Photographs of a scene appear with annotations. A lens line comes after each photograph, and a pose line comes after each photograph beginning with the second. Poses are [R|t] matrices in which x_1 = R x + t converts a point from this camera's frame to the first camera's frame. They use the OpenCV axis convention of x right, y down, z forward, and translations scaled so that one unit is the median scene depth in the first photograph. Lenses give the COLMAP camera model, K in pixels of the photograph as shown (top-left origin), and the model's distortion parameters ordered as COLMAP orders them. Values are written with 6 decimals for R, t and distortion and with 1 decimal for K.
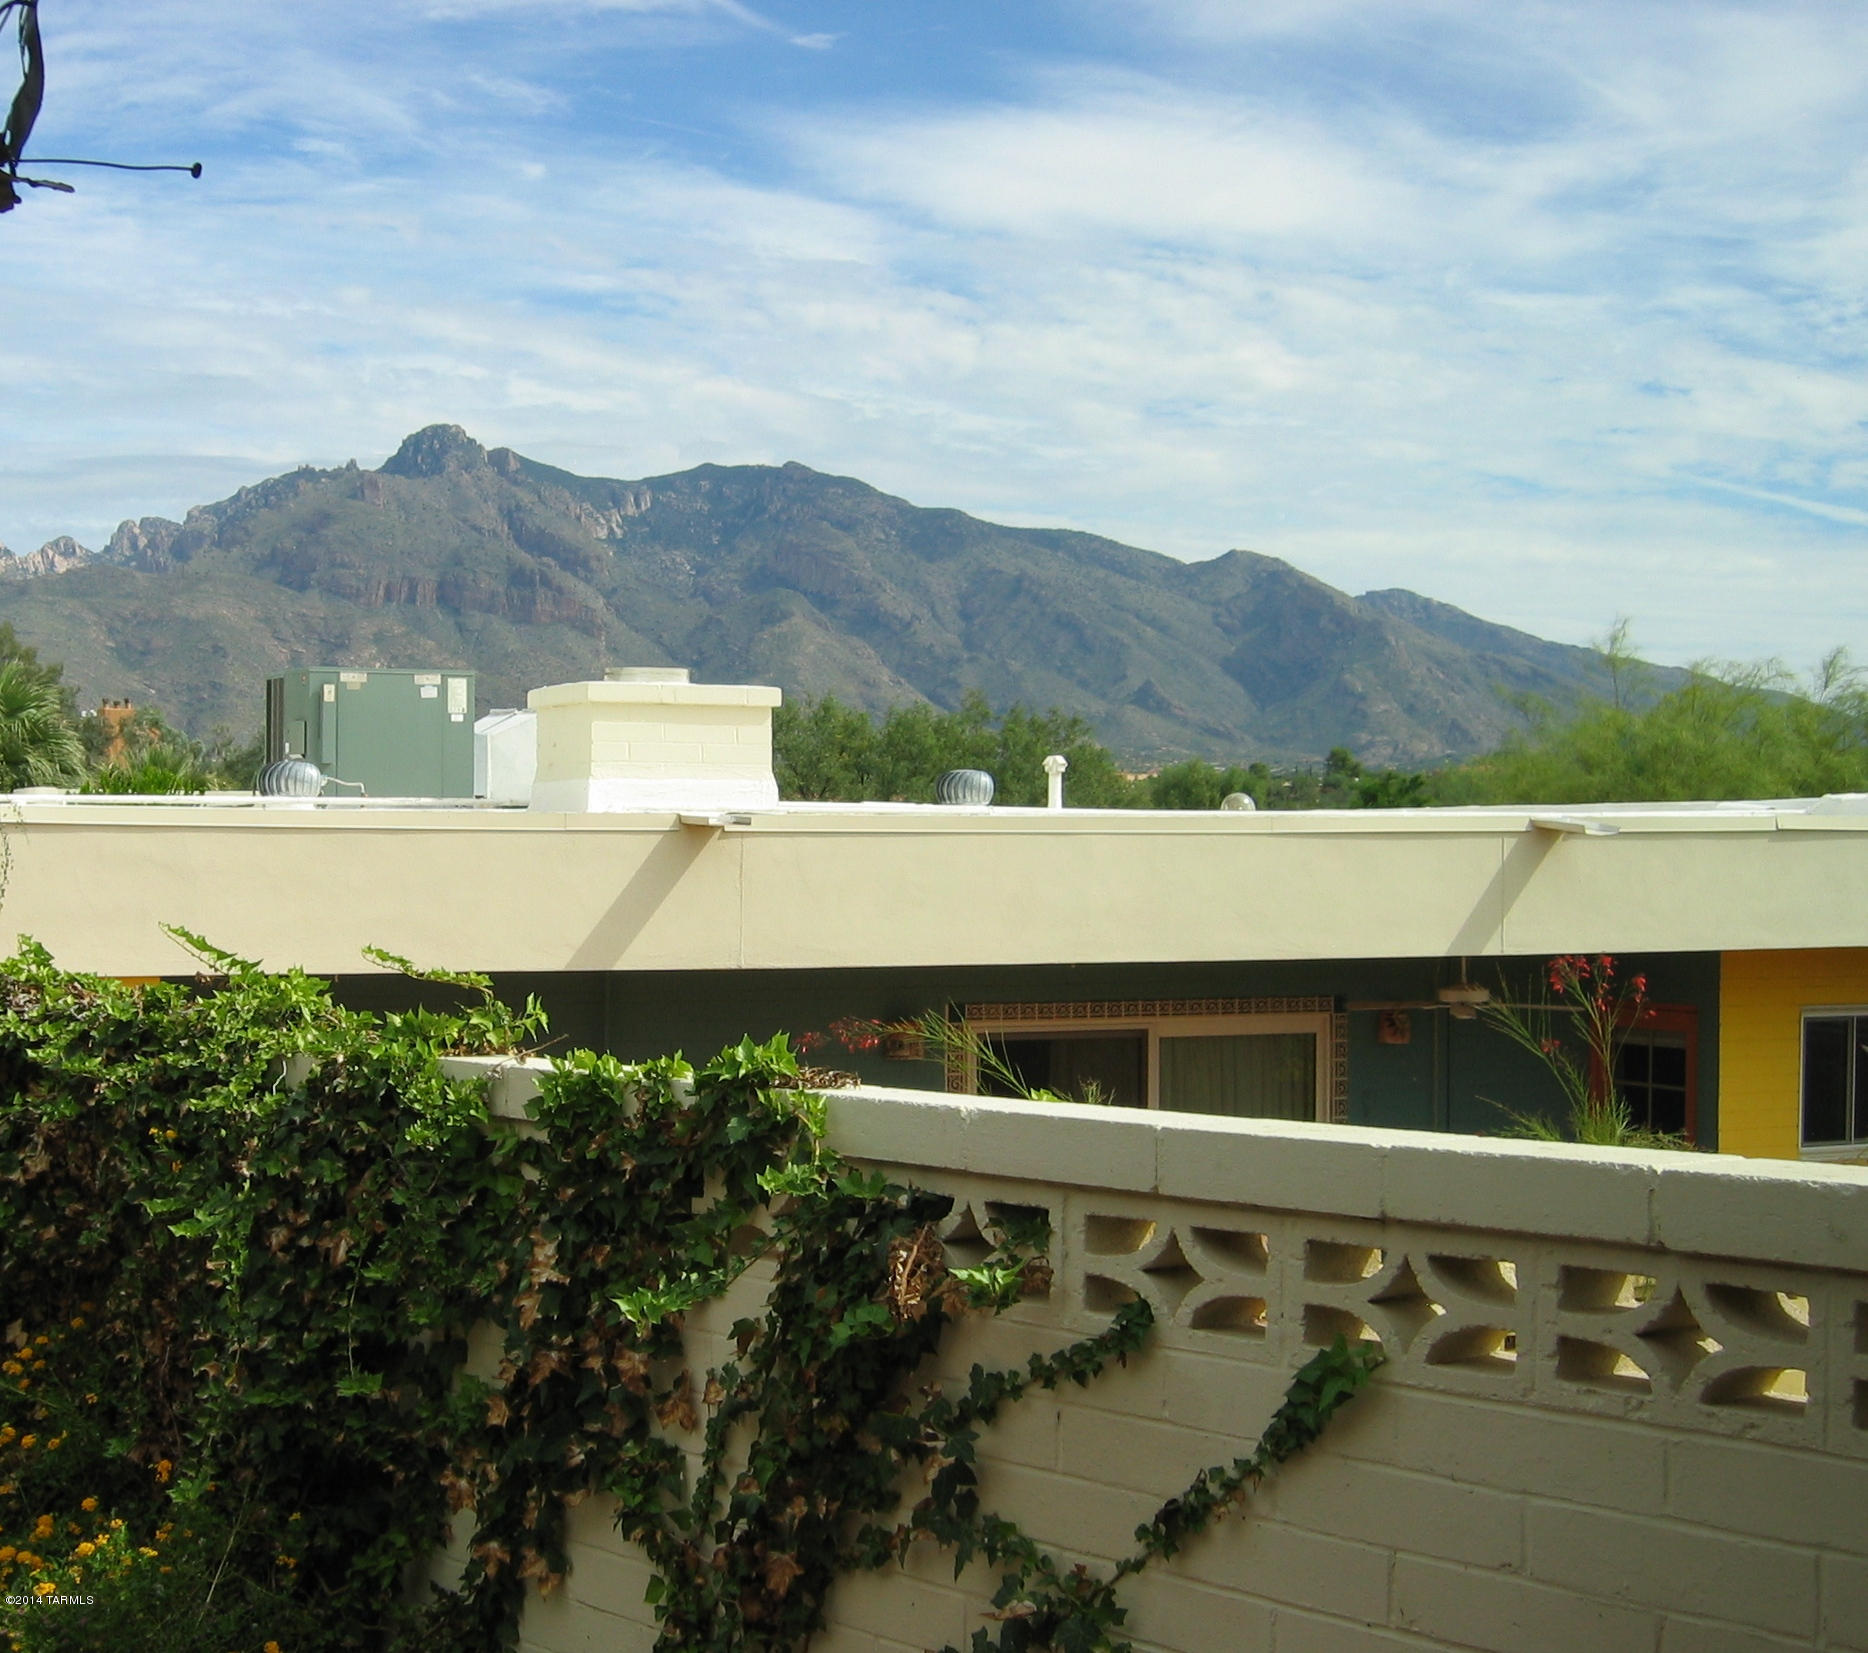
lens RADIAL K [[3150.6, 0, 933.9], [0, 3150.6, 823.8], [0, 0, 1]] dist [-0.116399, 0.000000]
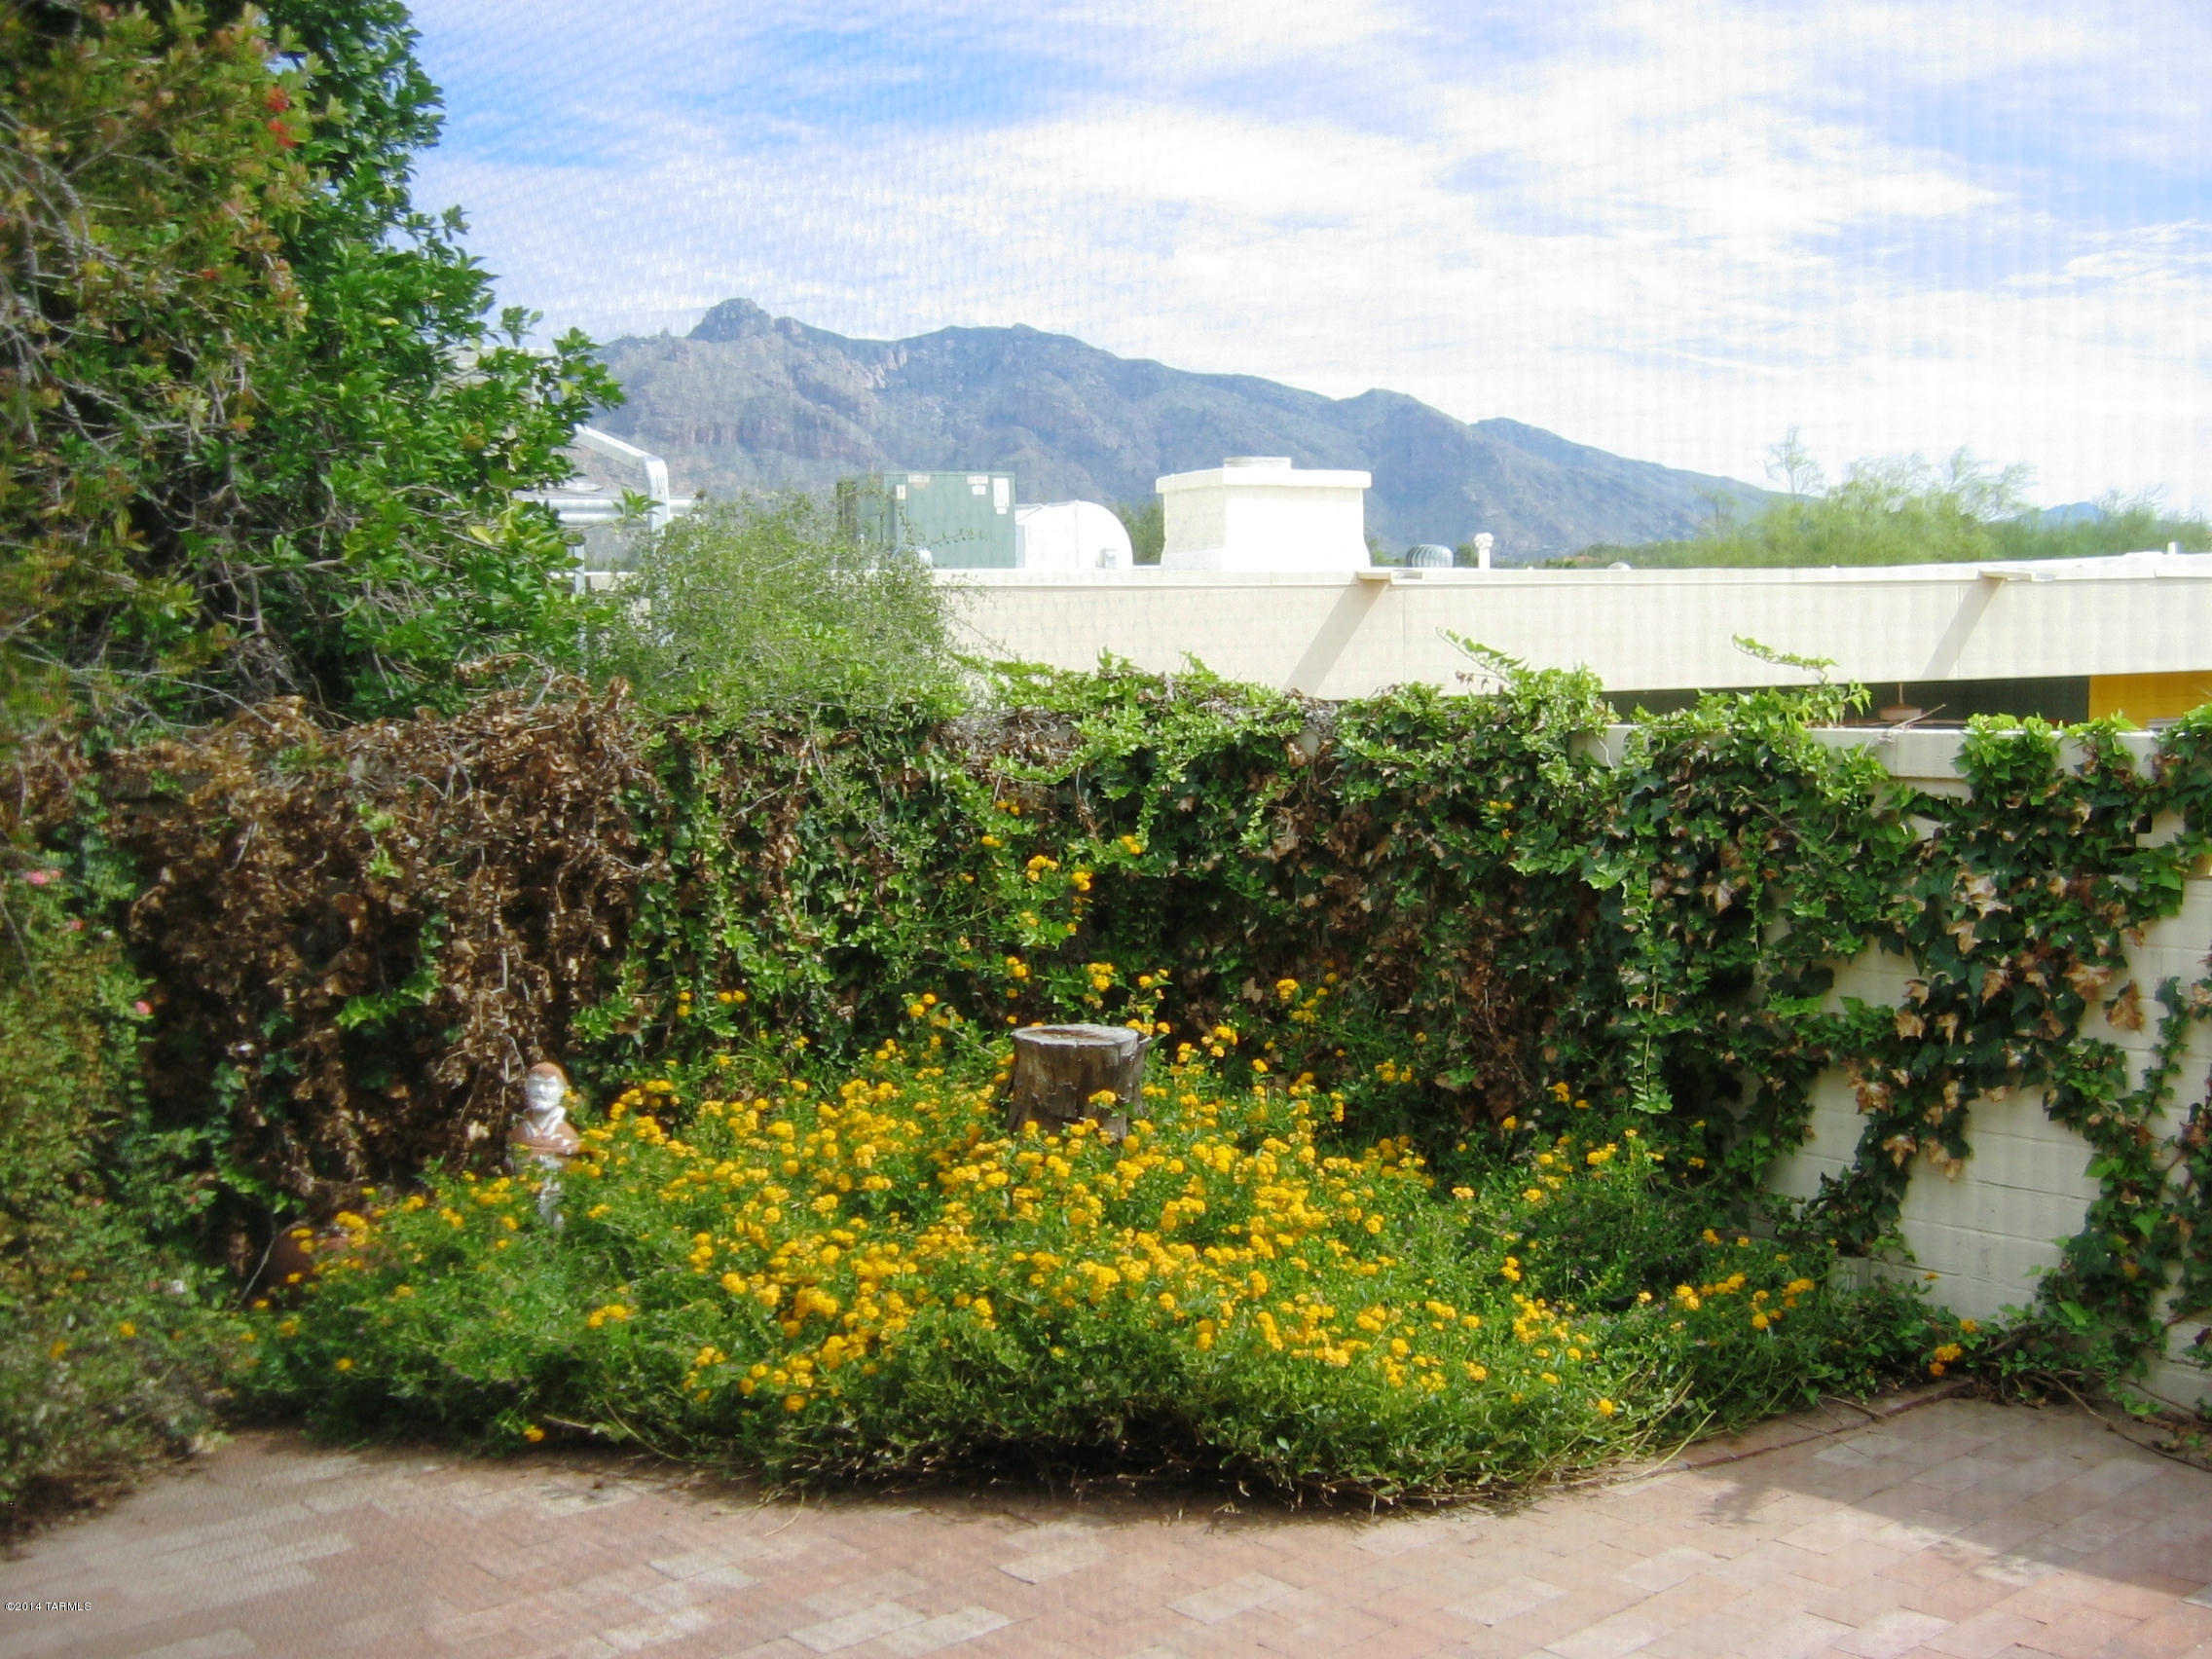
lens RADIAL K [[2453.4, 0, 1107.0], [0, 2453.4, 840.1], [0, 0, 1]] dist [-0.119682, 0.000000]
pose [[0.998784, -0.024685, 0.042674, -0.154913], [0.020803, 0.995803, 0.089132, 0.010021], [-0.044695, -0.088136, 0.995105, 0.036483]]
